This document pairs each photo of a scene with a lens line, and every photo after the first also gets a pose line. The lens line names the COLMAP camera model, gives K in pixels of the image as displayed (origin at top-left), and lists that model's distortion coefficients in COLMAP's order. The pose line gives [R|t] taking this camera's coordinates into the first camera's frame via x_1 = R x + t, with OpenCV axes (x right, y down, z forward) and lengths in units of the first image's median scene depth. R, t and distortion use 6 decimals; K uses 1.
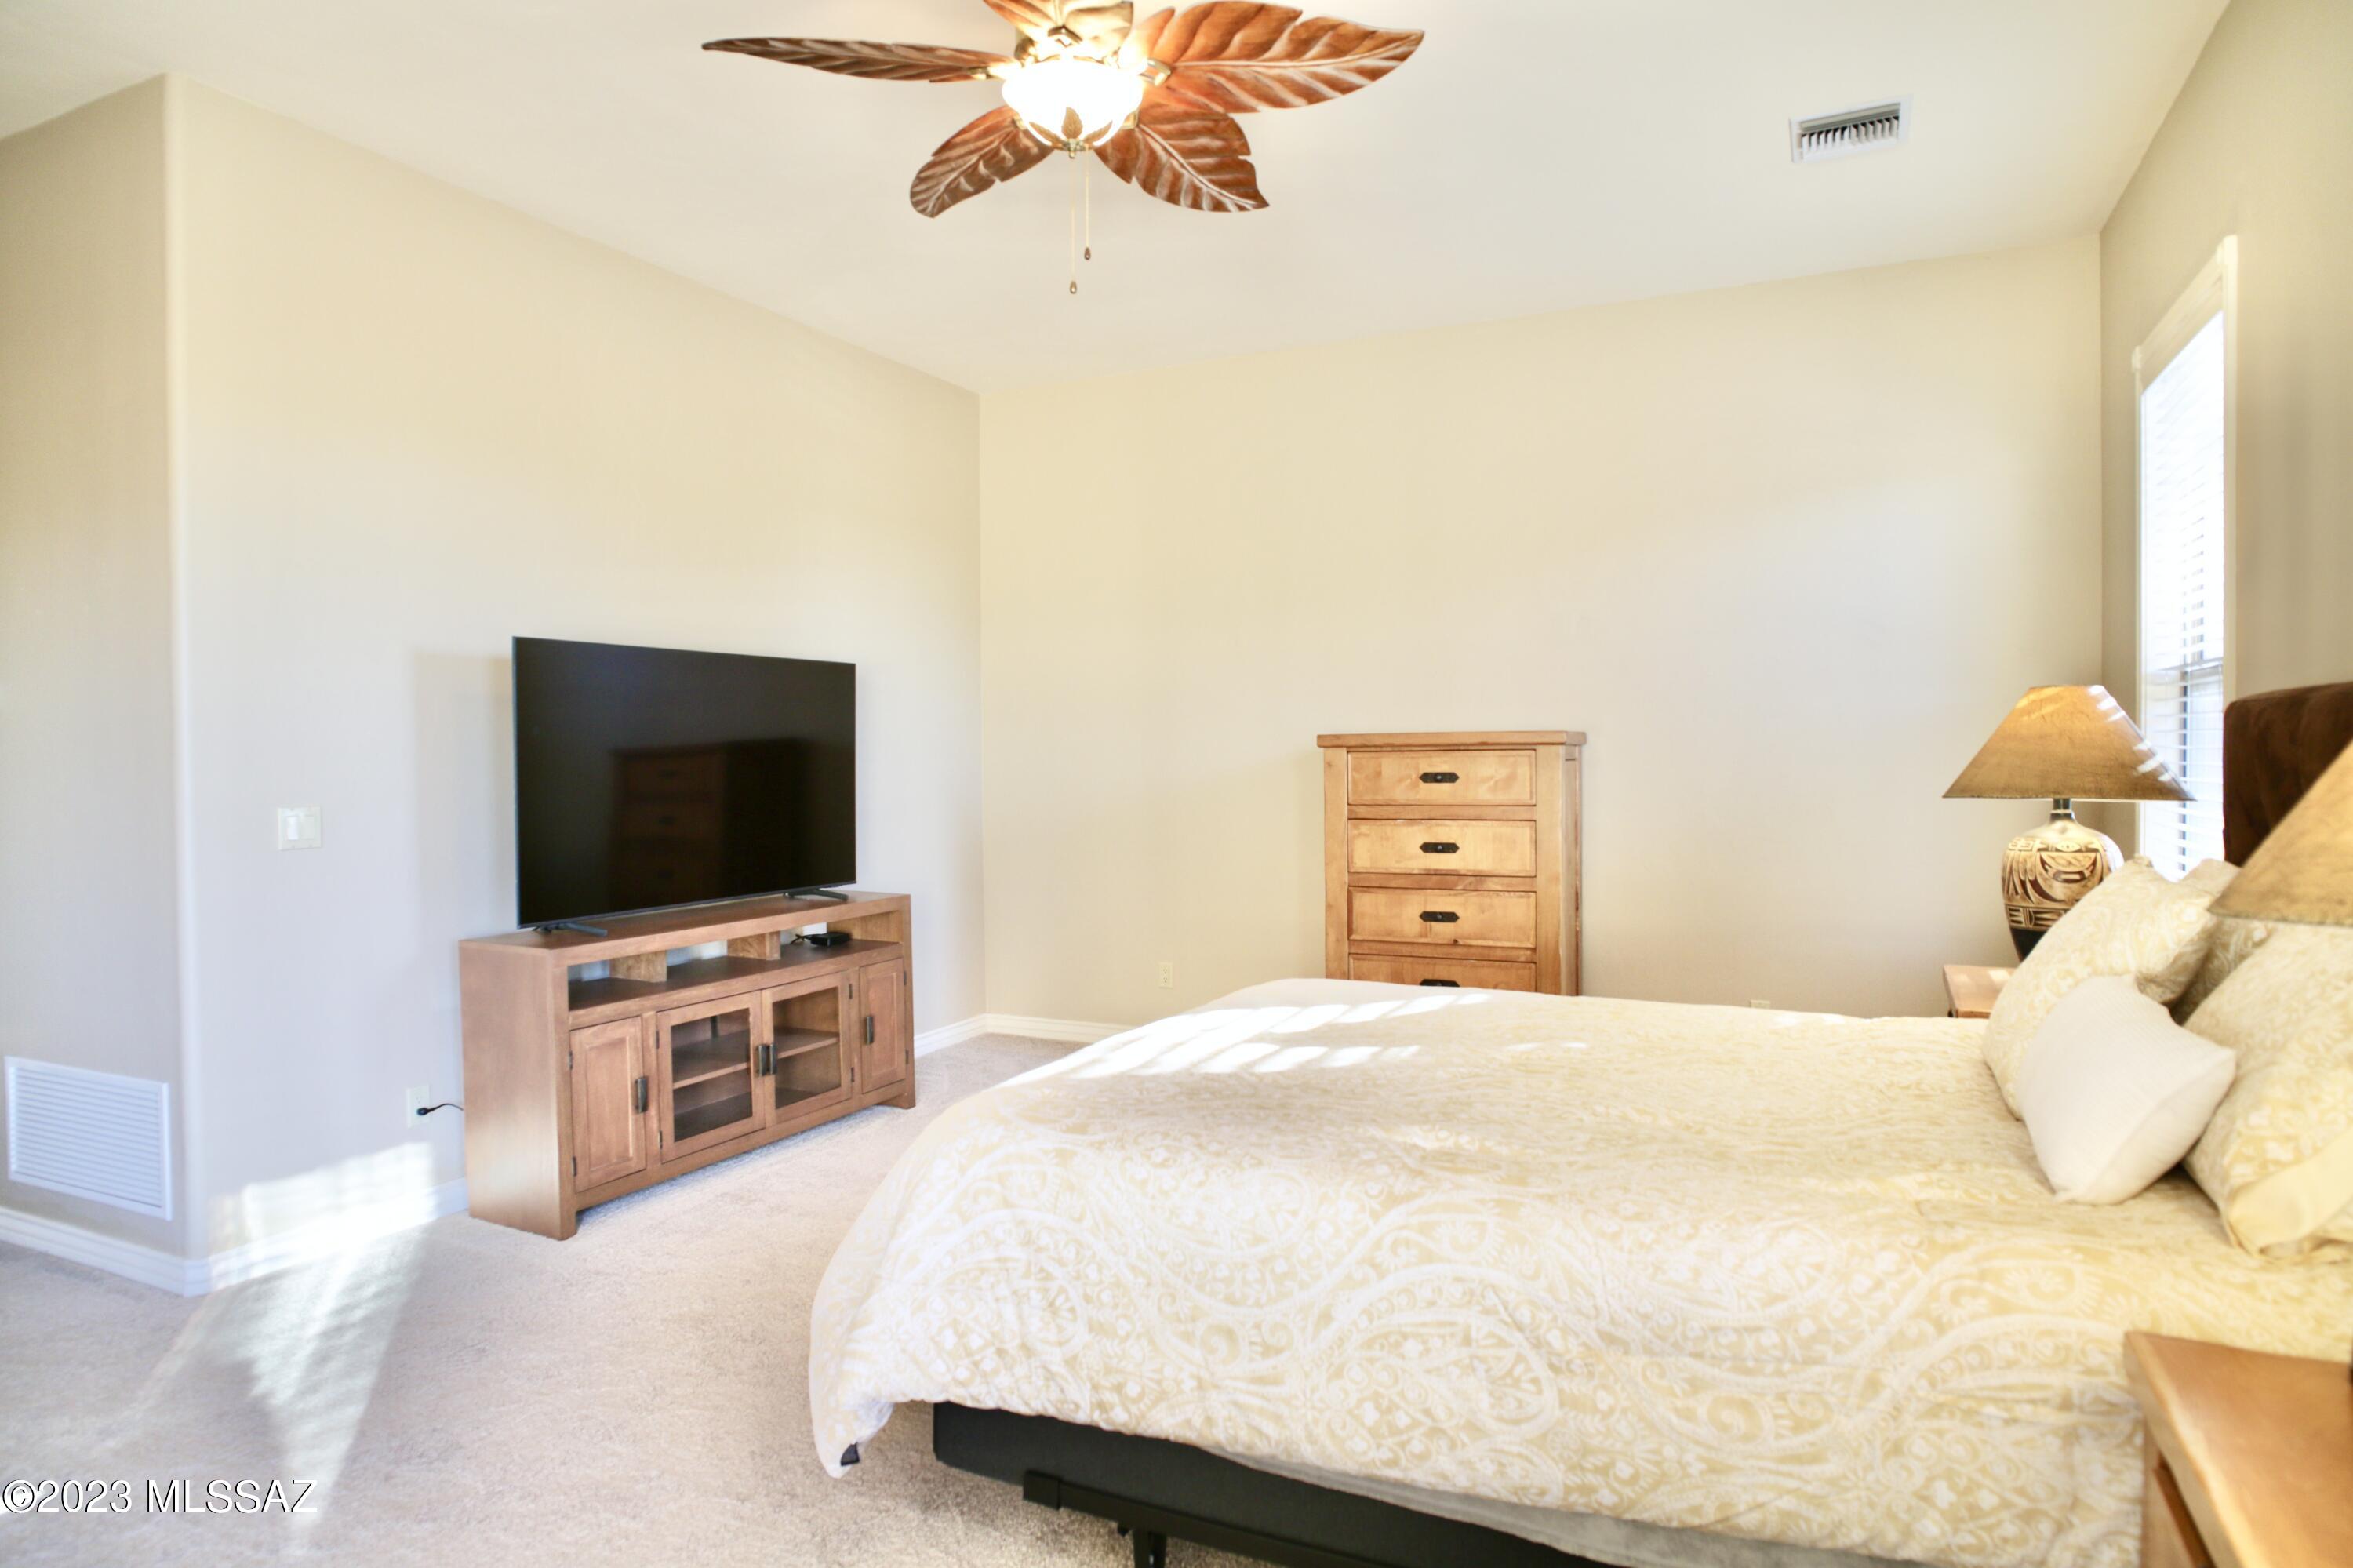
lens RADIAL K [[1347.9, 0, 1178.5], [0, 1347.9, 782.1], [0, 0, 1]] dist [-0.036254, 0.003033]
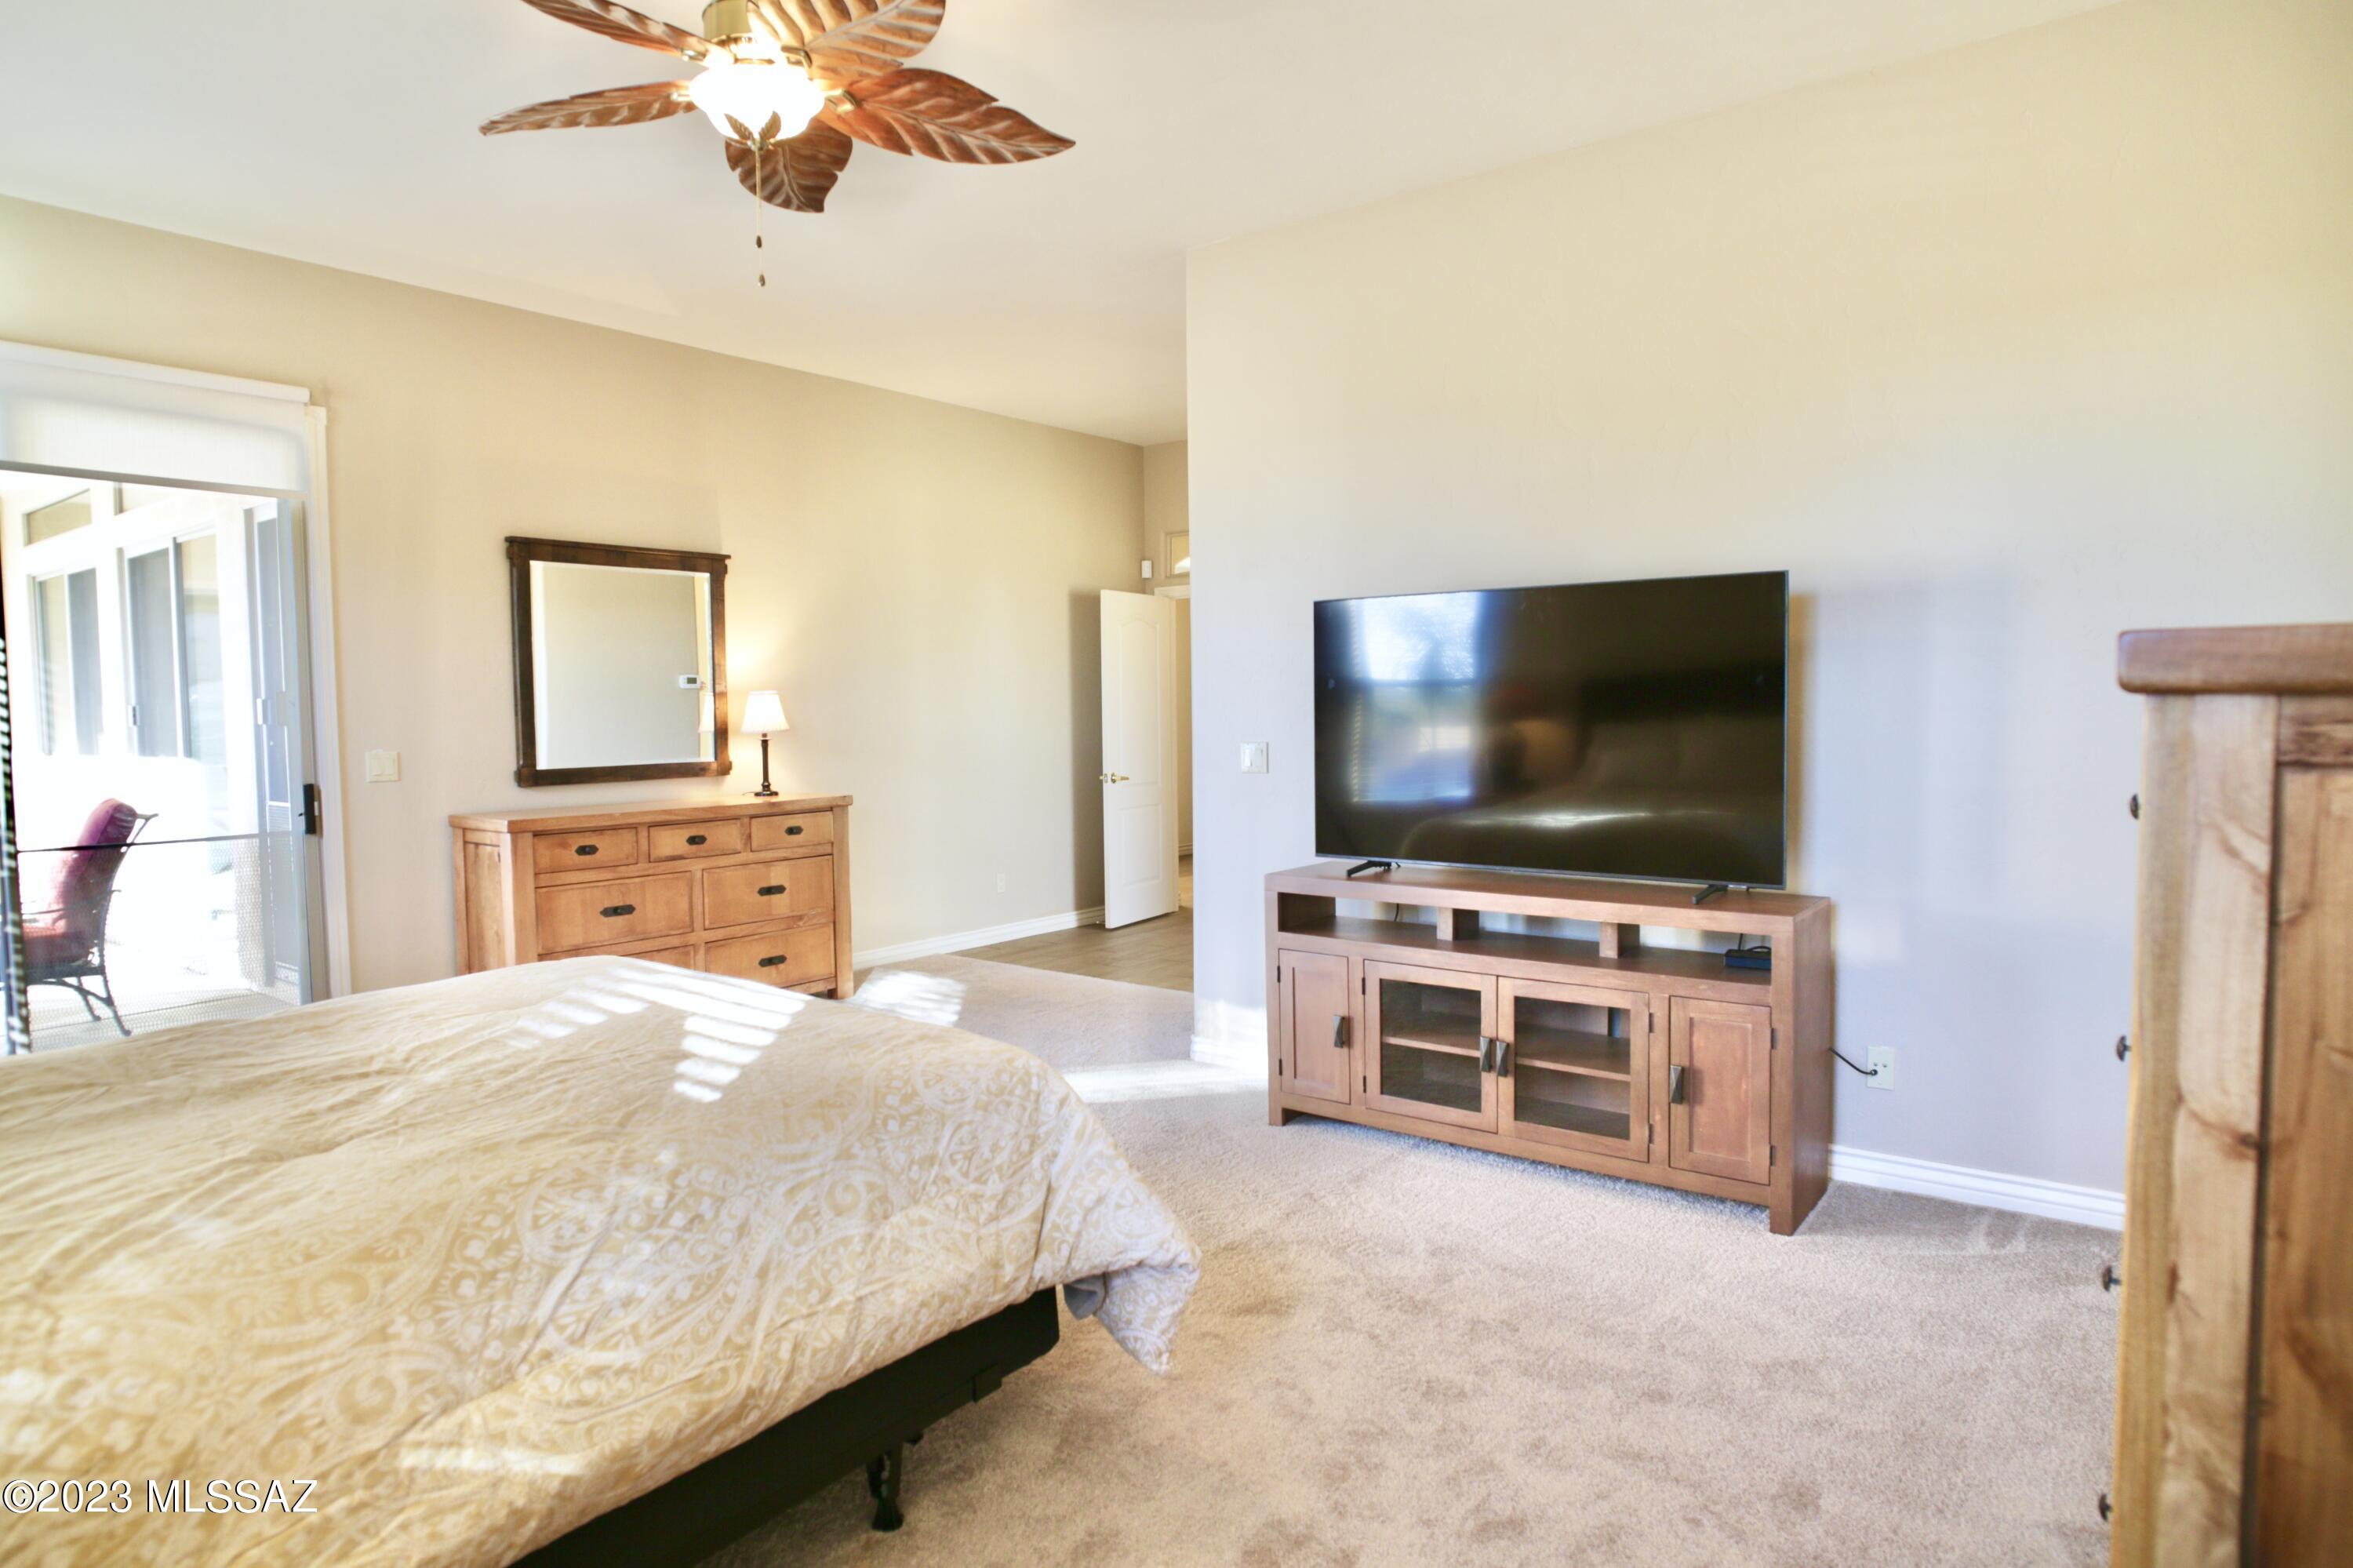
lens RADIAL K [[1347.9, 0, 1188.2], [0, 1347.9, 778.4], [0, 0, 1]] dist [-0.036254, 0.003033]
pose [[-0.205727, 0.078038, -0.975493, 0.566883], [0.005150, 0.996888, 0.078664, -0.042435], [0.978596, 0.011159, -0.205489, 0.976414]]
